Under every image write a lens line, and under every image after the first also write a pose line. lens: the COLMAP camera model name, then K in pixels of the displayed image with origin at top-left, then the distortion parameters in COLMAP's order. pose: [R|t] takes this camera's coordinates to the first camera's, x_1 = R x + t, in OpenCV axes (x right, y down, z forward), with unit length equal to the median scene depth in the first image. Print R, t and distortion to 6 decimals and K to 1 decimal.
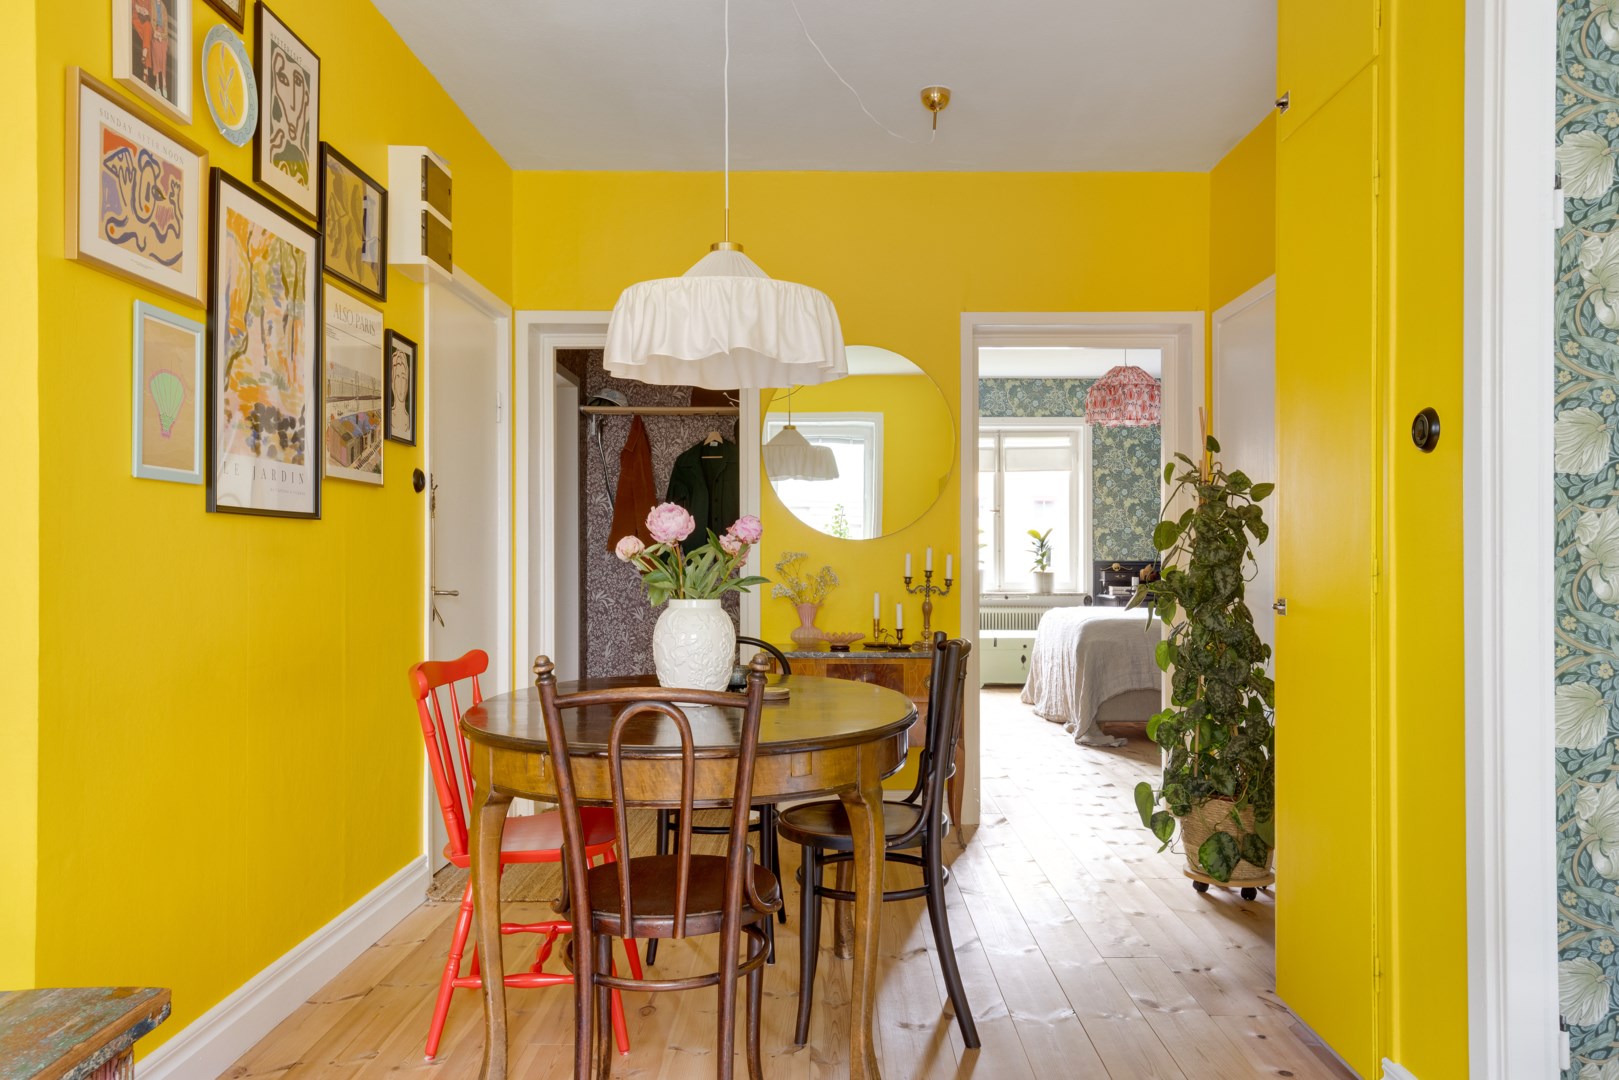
lens RADIAL K [[1214.3, 0, 810.8], [0, 1214.3, 550.0], [0, 0, 1]] dist [0.011300, 0.002332]
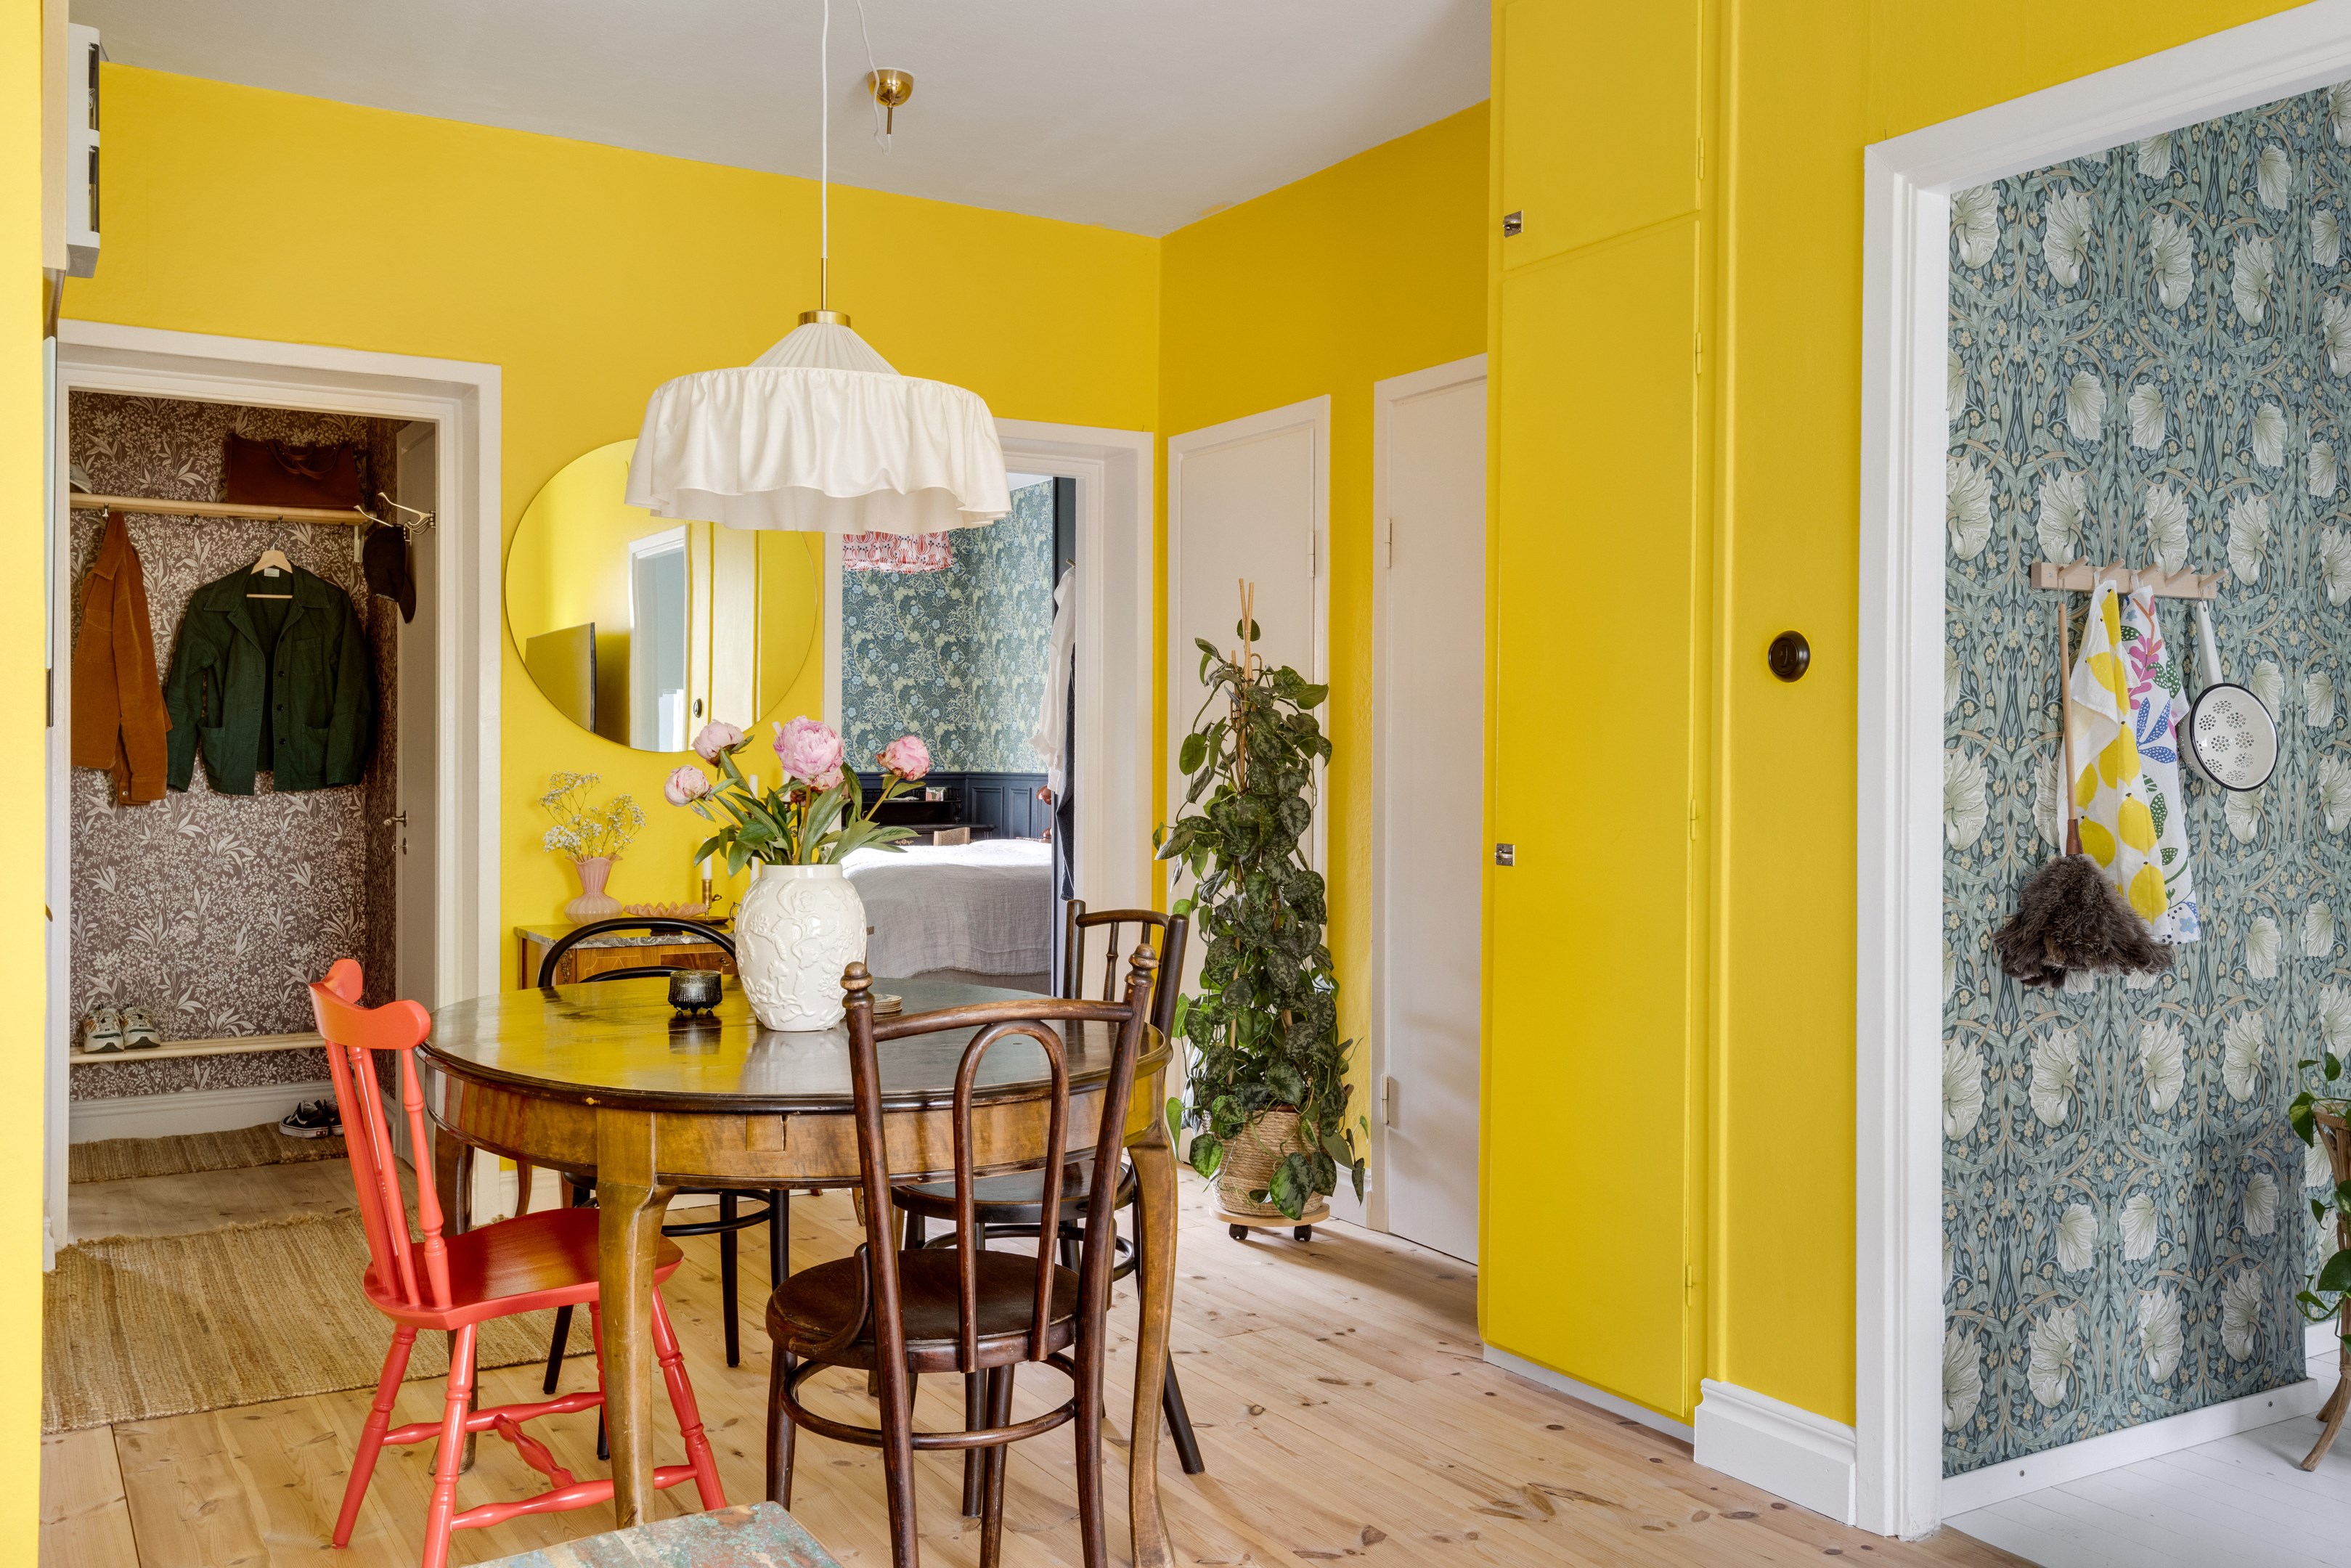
lens RADIAL K [[1985.1, 0, 1174.7], [0, 1985.1, 768.8], [0, 0, 1]] dist [0.009796, 0.008041]
pose [[0.856279, -0.000274, 0.516513, -0.348792], [-0.006270, 0.999921, 0.010925, -0.016919], [-0.516475, -0.012593, 0.856210, -0.002719]]
